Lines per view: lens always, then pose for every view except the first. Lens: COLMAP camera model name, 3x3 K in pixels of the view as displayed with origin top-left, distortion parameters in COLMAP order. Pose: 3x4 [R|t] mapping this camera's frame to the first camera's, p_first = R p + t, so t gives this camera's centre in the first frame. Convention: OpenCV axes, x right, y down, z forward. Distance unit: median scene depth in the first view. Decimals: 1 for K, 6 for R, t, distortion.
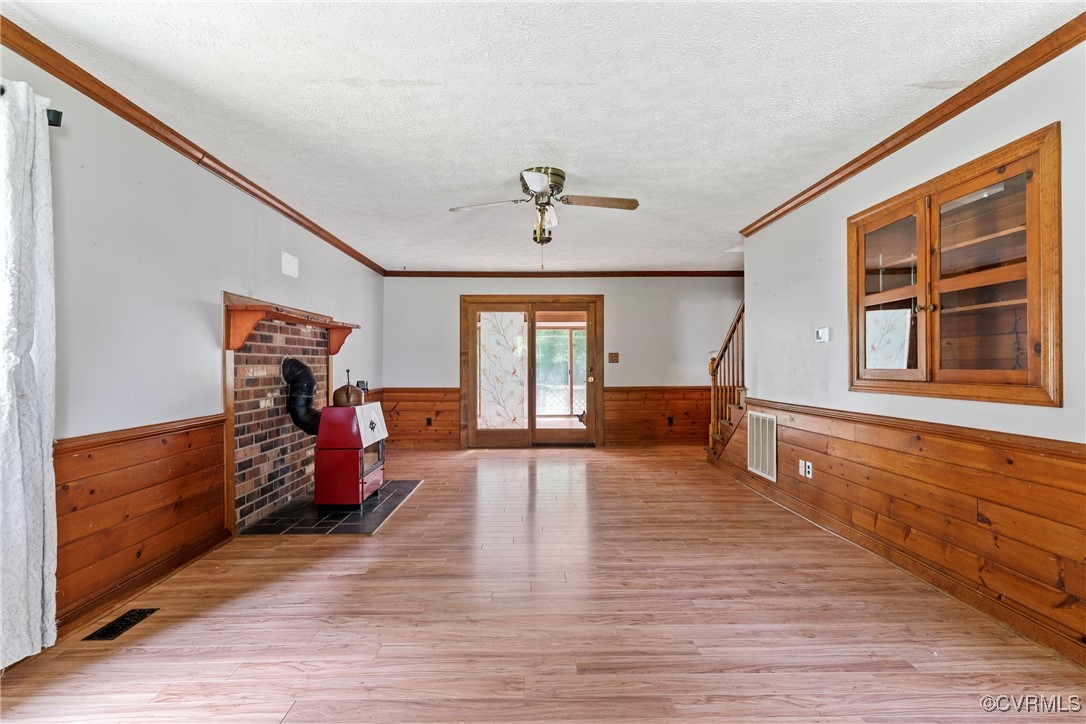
lens RADIAL K [[524.8, 0, 537.7], [0, 524.8, 370.7], [0, 0, 1]] dist [0.001282, 0.000272]
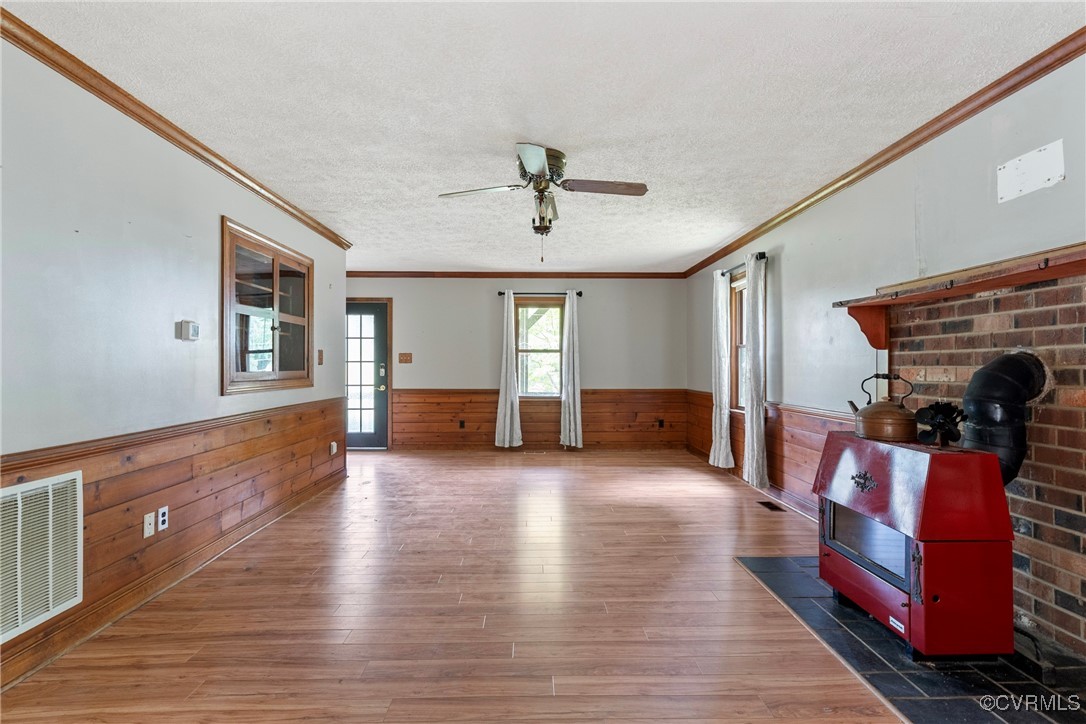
lens RADIAL K [[515.5, 0, 543.0], [0, 515.5, 362.0], [0, 0, 1]] dist [-0.001489, -0.000323]
pose [[-0.999989, 0.003868, -0.002573, 0.010963], [0.003857, 0.999982, 0.004489, -0.028696], [0.002590, 0.004479, -0.999987, 2.236084]]
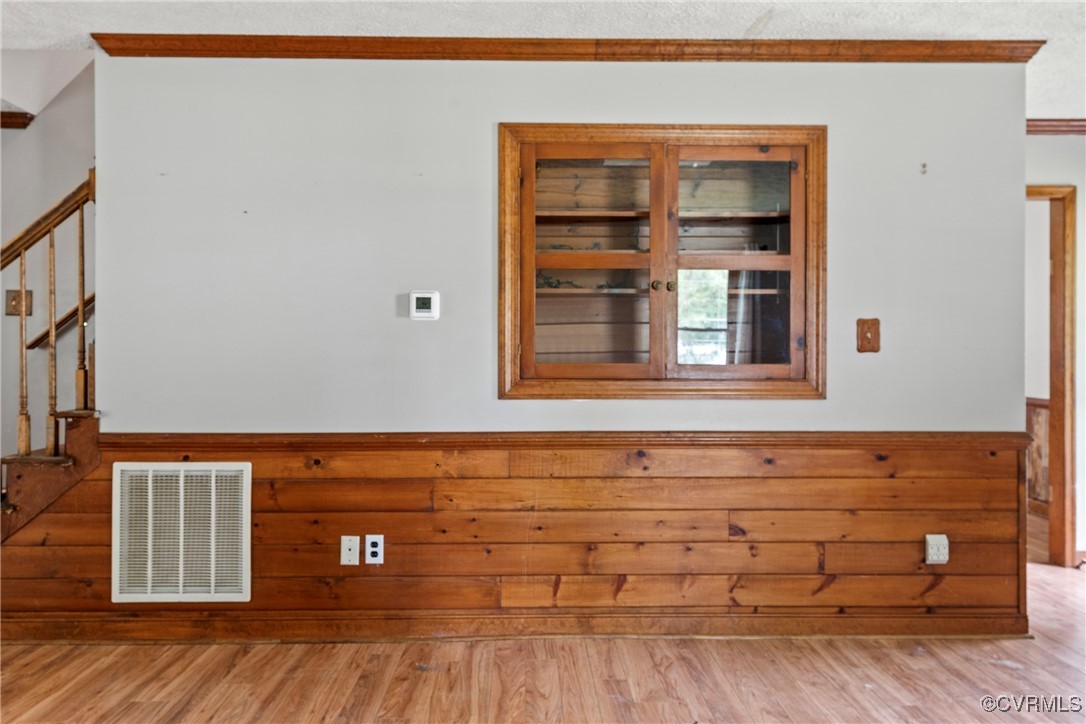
lens RADIAL K [[772.7, 0, 539.6], [0, 772.7, 365.7], [0, 0, 1]] dist [0.005692, -0.001551]
pose [[0.001002, -0.004384, 0.999990, -0.381081], [0.007934, 0.999959, 0.004375, -0.005935], [-0.999968, 0.007930, 0.001037, 1.091404]]
